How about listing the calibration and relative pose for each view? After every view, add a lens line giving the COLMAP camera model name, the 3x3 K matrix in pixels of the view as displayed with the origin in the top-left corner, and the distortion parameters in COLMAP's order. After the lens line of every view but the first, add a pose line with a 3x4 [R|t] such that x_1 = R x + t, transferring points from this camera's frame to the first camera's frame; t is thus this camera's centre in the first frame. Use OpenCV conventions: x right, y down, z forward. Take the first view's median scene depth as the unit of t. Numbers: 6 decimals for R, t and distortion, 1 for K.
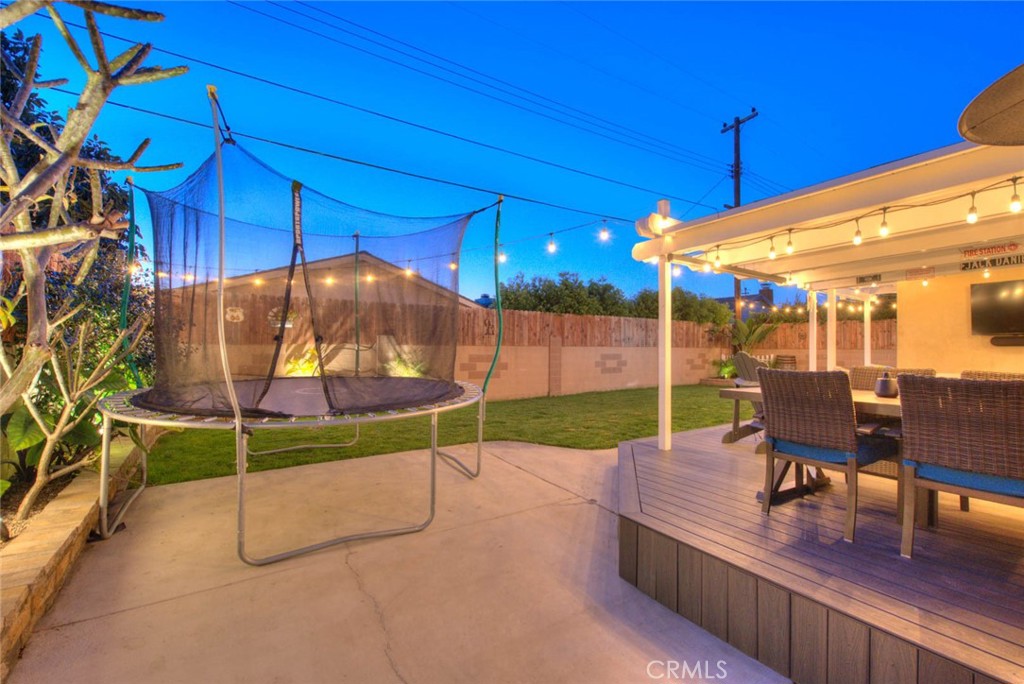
lens RADIAL K [[428.8, 0, 511.5], [0, 428.8, 344.3], [0, 0, 1]] dist [-0.002038, -0.000484]
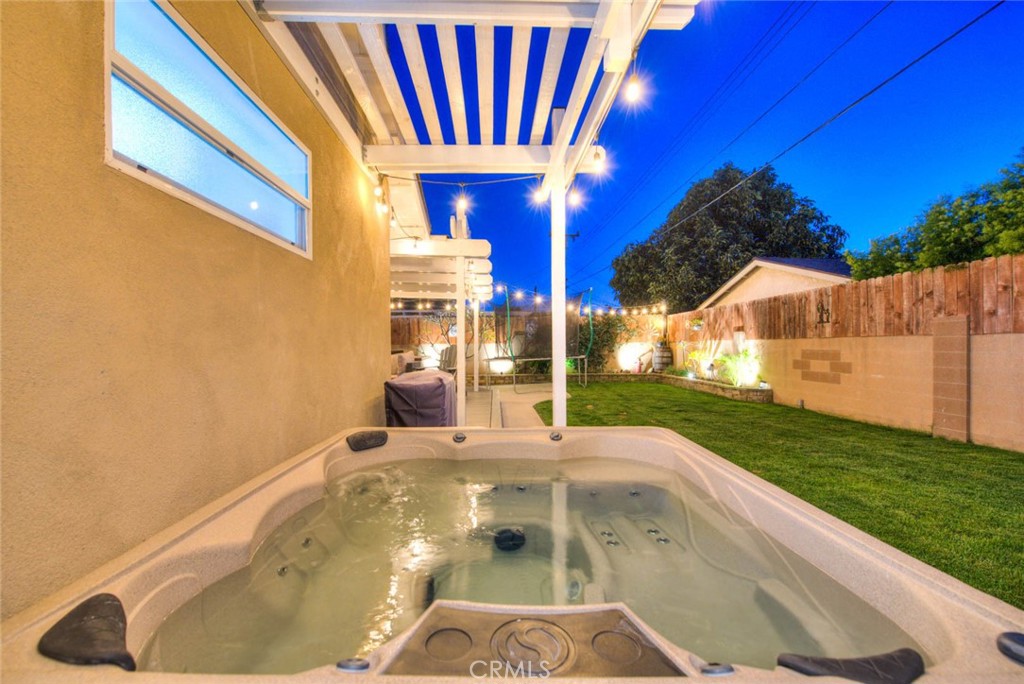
lens RADIAL K [[402.8, 0, 505.1], [0, 402.8, 345.5], [0, 0, 1]] dist [0.000029, -0.000018]
pose [[-0.509876, -0.011244, -0.860174, 0.824796], [-0.003565, 0.999934, -0.010957, 0.026037], [0.860241, -0.002521, -0.509882, 0.884315]]
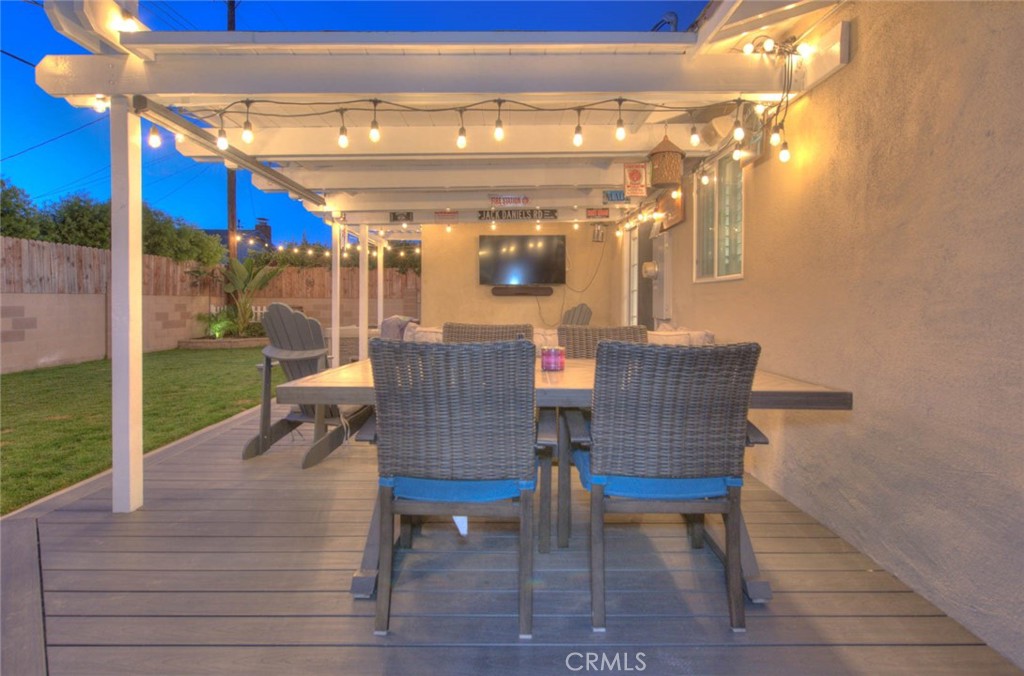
lens RADIAL K [[509.8, 0, 518.5], [0, 509.8, 306.9], [0, 0, 1]] dist [-0.005309, 0.000600]
pose [[0.526725, -0.012736, 0.849940, 0.036429], [-0.011904, 0.999679, 0.022357, 0.000971], [-0.849952, -0.021894, 0.526405, 0.113560]]
